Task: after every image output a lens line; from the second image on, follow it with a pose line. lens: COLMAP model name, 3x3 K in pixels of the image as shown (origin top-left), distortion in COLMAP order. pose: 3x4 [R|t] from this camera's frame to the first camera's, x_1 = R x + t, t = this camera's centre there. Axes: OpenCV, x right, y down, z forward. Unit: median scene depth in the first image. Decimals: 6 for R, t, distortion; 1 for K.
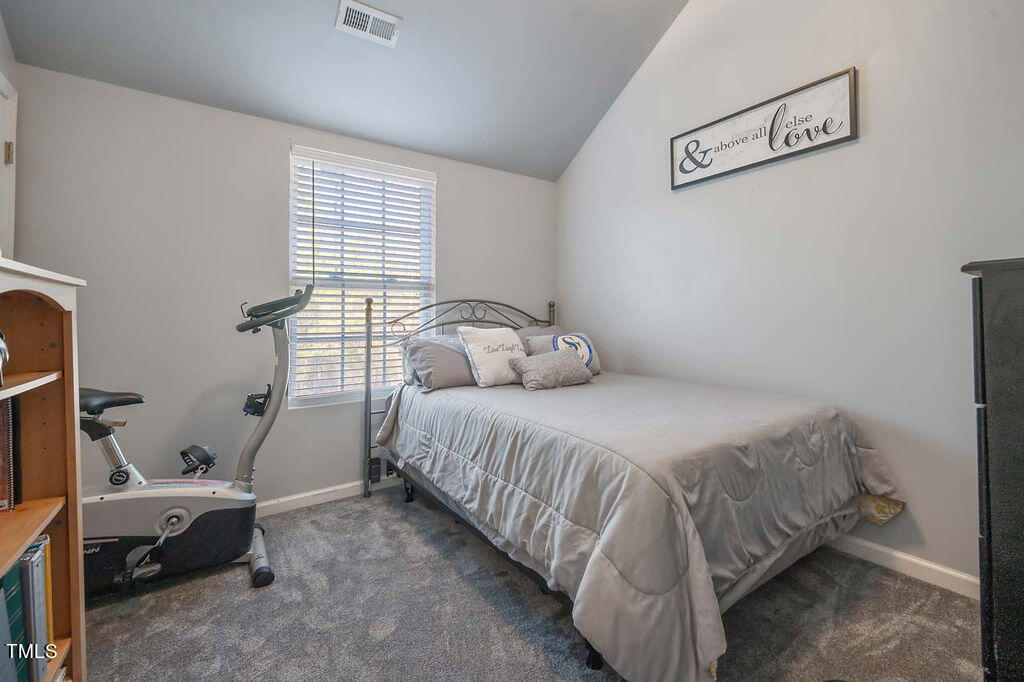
lens RADIAL K [[428.5, 0, 511.8], [0, 428.5, 315.2], [0, 0, 1]] dist [-0.000789, -0.000028]
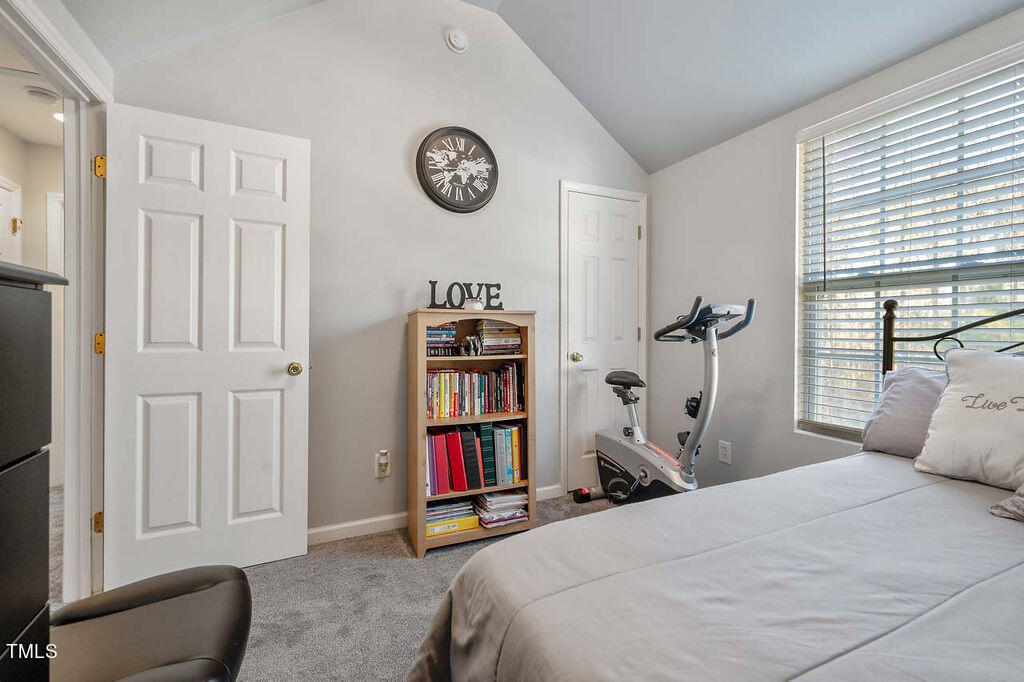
lens RADIAL K [[428.5, 0, 511.8], [0, 428.5, 315.2], [0, 0, 1]] dist [-0.000789, -0.000028]
pose [[-0.159193, -0.016654, -0.987107, 0.439370], [0.014607, 0.999709, -0.019222, -0.012669], [0.987139, -0.017479, -0.158903, 0.529259]]
